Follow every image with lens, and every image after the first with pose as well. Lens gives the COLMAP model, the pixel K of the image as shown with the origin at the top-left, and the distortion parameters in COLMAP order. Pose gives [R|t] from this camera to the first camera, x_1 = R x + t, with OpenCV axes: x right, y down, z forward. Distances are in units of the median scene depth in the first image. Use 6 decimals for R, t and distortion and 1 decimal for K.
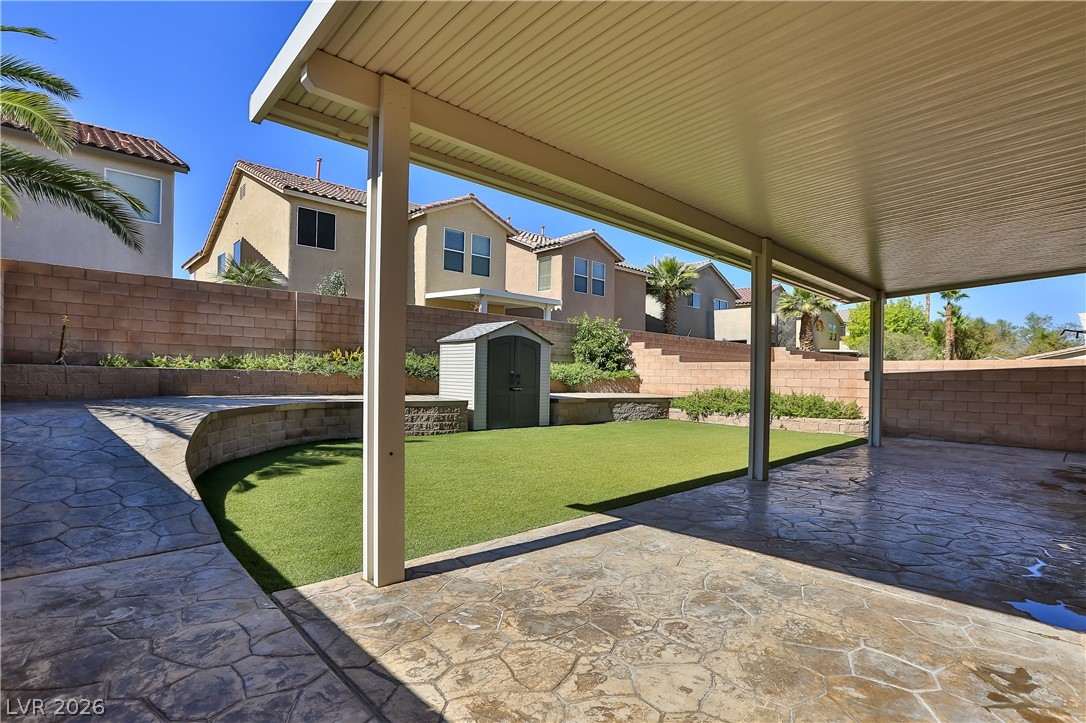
lens RADIAL K [[544.7, 0, 545.5], [0, 544.7, 387.2], [0, 0, 1]] dist [-0.057210, 0.023185]
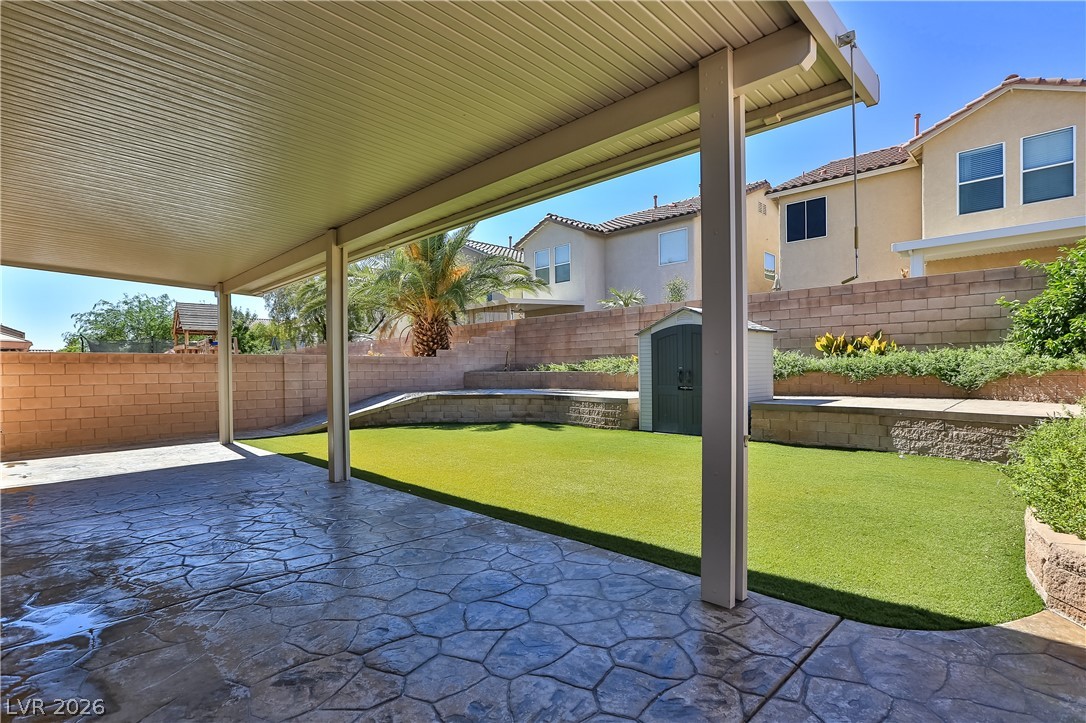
lens RADIAL K [[544.7, 0, 545.5], [0, 544.7, 387.2], [0, 0, 1]] dist [-0.057210, 0.023185]
pose [[0.018409, 0.012436, -0.999753, 0.607908], [-0.009325, 0.999881, 0.012266, -0.004936], [0.999787, 0.009097, 0.018522, 0.606029]]
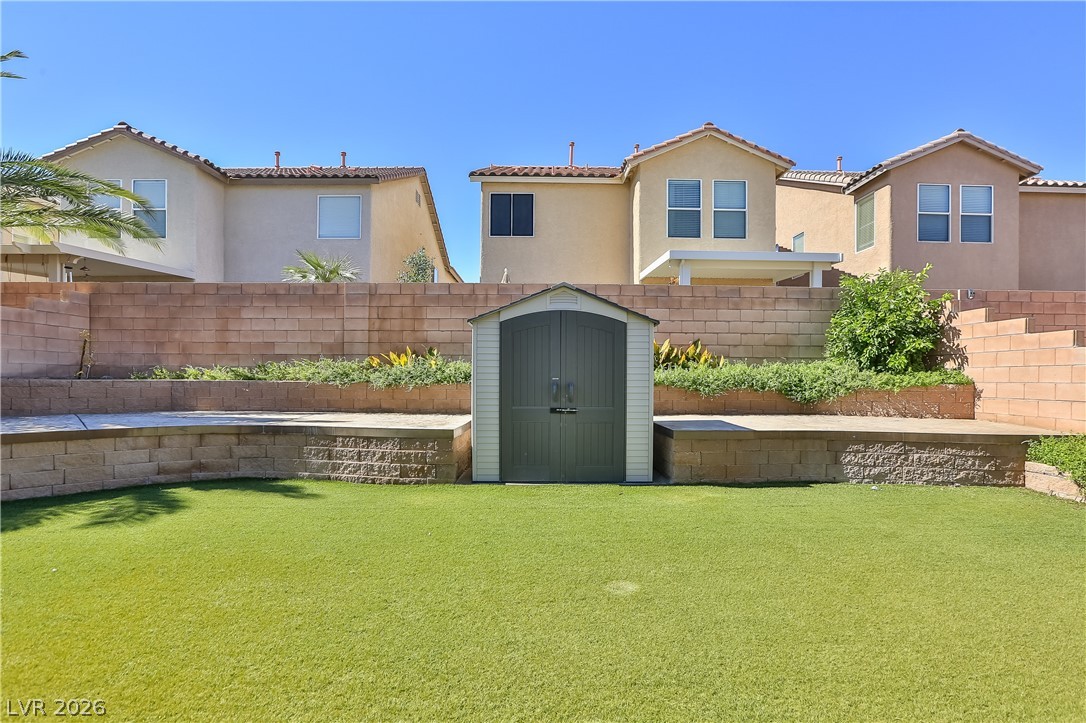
lens RADIAL K [[544.7, 0, 545.5], [0, 544.7, 387.2], [0, 0, 1]] dist [-0.057210, 0.023185]
pose [[0.736232, -0.004383, -0.676715, 0.230799], [-0.005703, 0.999903, -0.012681, -0.009718], [0.676705, 0.013196, 0.736136, 0.467747]]
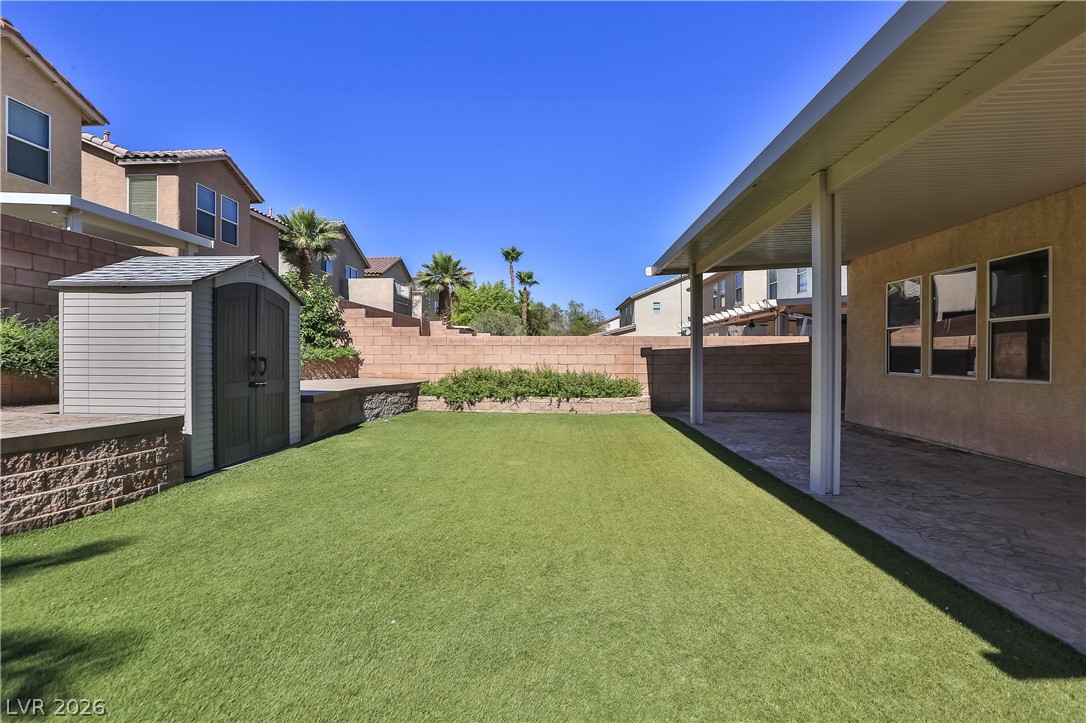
lens RADIAL K [[536.1, 0, 543.0], [0, 536.1, 361.5], [0, 0, 1]] dist [-0.040069, 0.021500]
pose [[0.713261, -0.024996, 0.700452, -0.172930], [0.025641, 0.999625, 0.009563, -0.012946], [-0.700429, 0.011140, 0.713635, 0.339888]]
